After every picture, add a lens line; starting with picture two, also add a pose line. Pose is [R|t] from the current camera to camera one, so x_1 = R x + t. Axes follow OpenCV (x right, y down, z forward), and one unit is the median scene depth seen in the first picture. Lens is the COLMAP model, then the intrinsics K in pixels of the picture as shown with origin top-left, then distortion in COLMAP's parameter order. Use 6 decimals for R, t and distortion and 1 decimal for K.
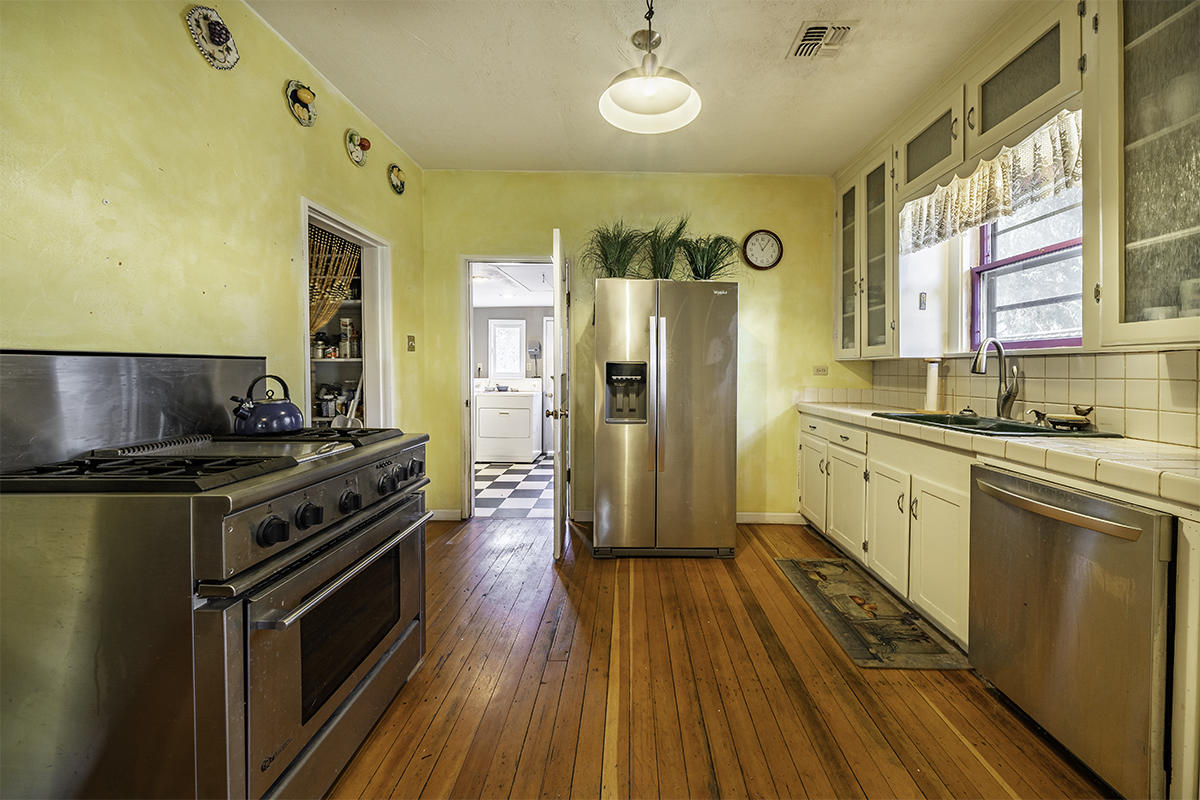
lens RADIAL K [[455.2, 0, 625.2], [0, 455.2, 372.4], [0, 0, 1]] dist [-0.002554, -0.000195]
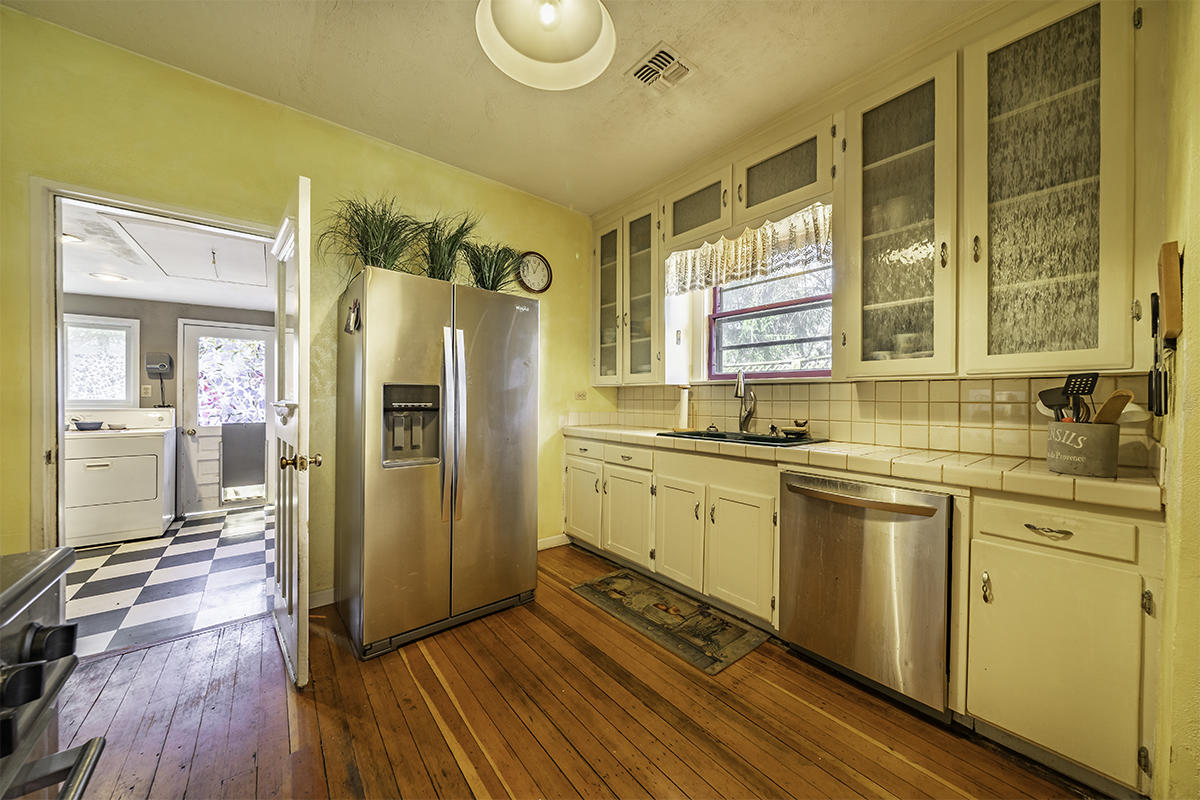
lens RADIAL K [[418.6, 0, 600.0], [0, 418.6, 397.4], [0, 0, 1]] dist [-0.001230, -0.000087]
pose [[0.776518, -0.002315, 0.630091, -0.217809], [0.003969, 0.999991, -0.001216, 0.001657], [-0.630082, 0.003445, 0.776521, 0.297678]]
